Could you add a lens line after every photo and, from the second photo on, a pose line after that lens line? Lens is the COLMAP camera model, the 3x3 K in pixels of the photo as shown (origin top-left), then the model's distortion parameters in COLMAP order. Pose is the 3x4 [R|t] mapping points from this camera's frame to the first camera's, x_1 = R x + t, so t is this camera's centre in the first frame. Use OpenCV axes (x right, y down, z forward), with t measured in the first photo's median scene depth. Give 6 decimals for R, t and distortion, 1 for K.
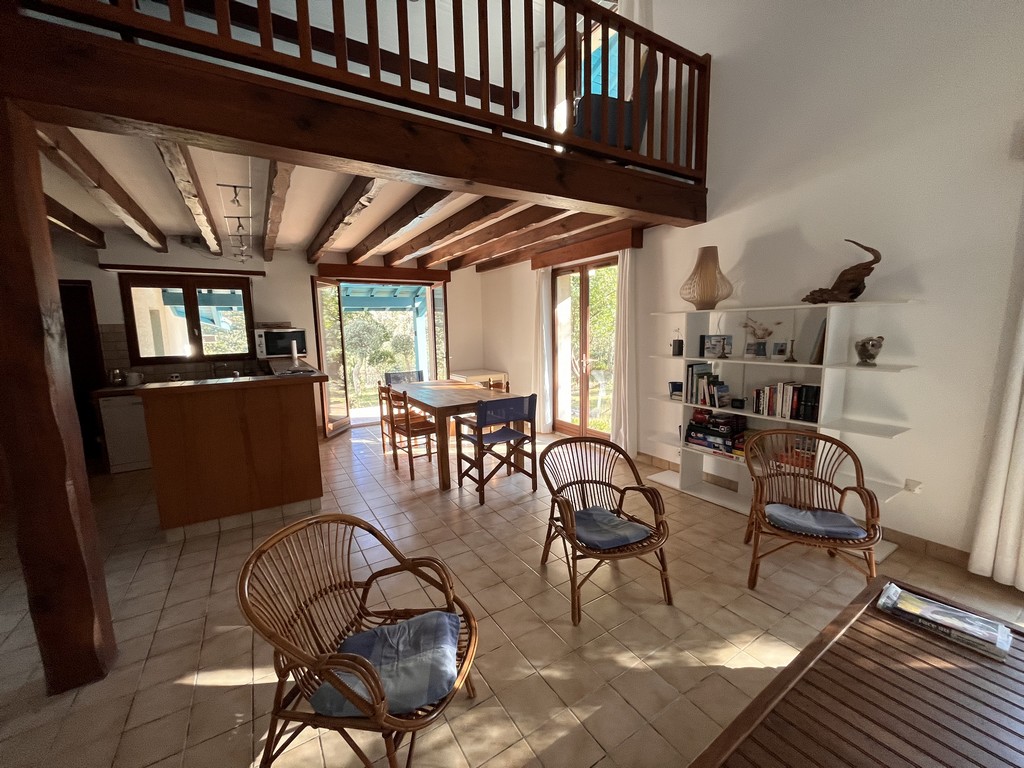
lens RADIAL K [[409.2, 0, 507.4], [0, 409.2, 384.0], [0, 0, 1]] dist [-0.004441, -0.000341]
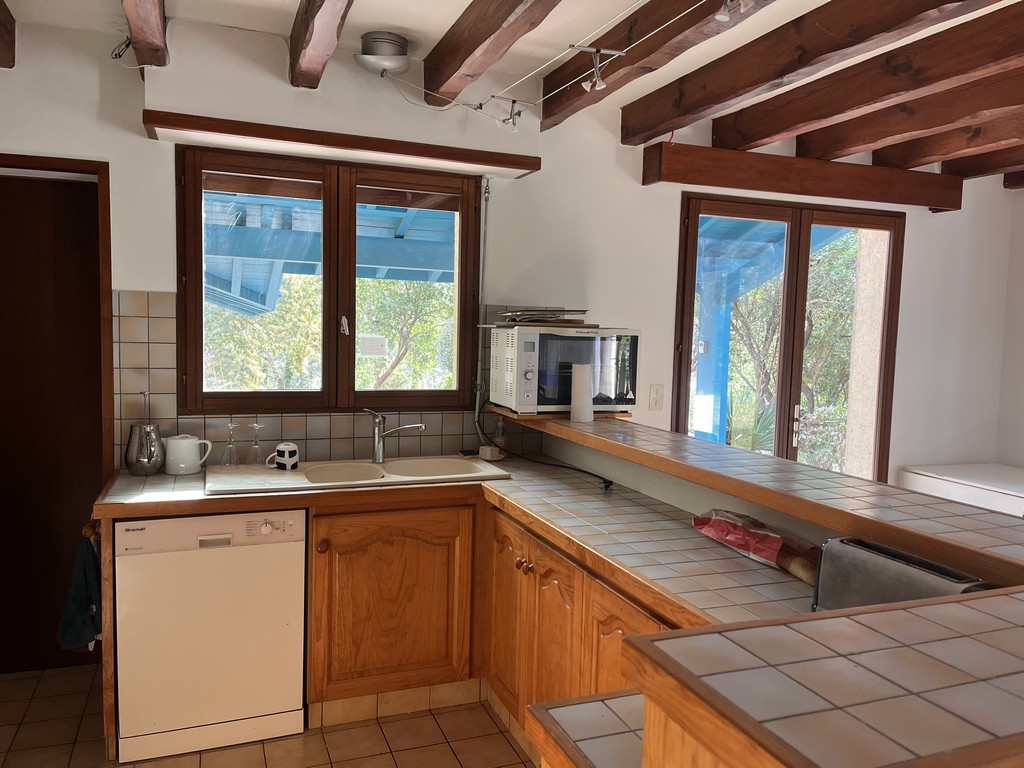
lens RADIAL K [[786.1, 0, 516.6], [0, 786.1, 384.7], [0, 0, 1]] dist [0.016022, 0.000414]
pose [[0.983288, 0.063117, -0.170768, -0.525231], [-0.071985, 0.996333, -0.046240, -0.058771], [0.167223, 0.057760, 0.984226, 0.386684]]
